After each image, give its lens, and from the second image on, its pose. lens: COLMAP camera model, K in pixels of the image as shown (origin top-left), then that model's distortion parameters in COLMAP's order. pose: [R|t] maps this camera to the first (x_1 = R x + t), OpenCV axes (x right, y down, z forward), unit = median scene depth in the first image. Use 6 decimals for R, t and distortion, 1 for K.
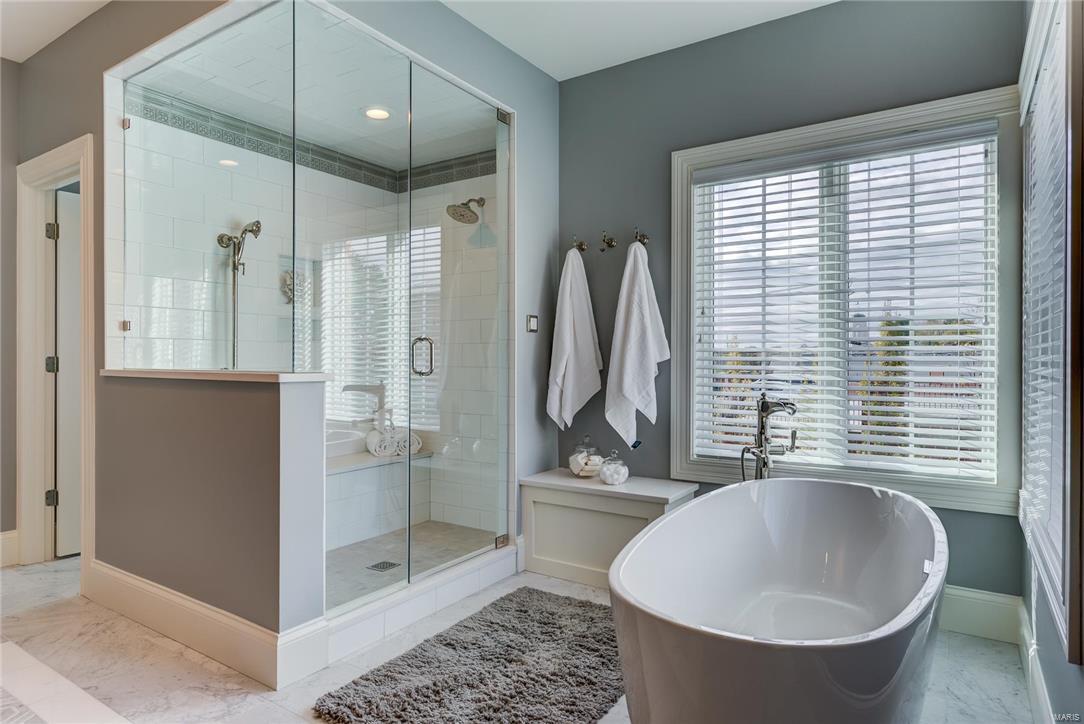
lens RADIAL K [[625.4, 0, 547.9], [0, 625.4, 360.4], [0, 0, 1]] dist [0.000567, 0.001080]
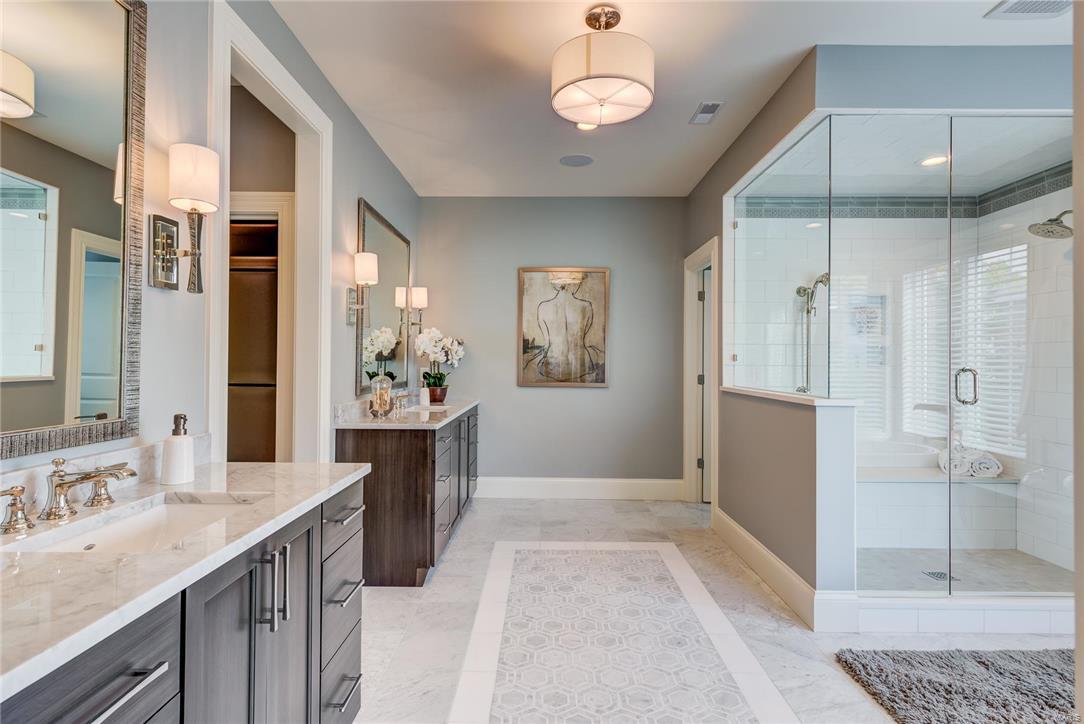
lens RADIAL K [[542.4, 0, 542.3], [0, 542.4, 359.7], [0, 0, 1]] dist [0.010829, -0.001835]
pose [[0.542994, -0.002166, -0.839734, 0.178521], [-0.006797, 0.999953, -0.006975, -0.038077], [0.839709, 0.009494, 0.542954, -0.107299]]
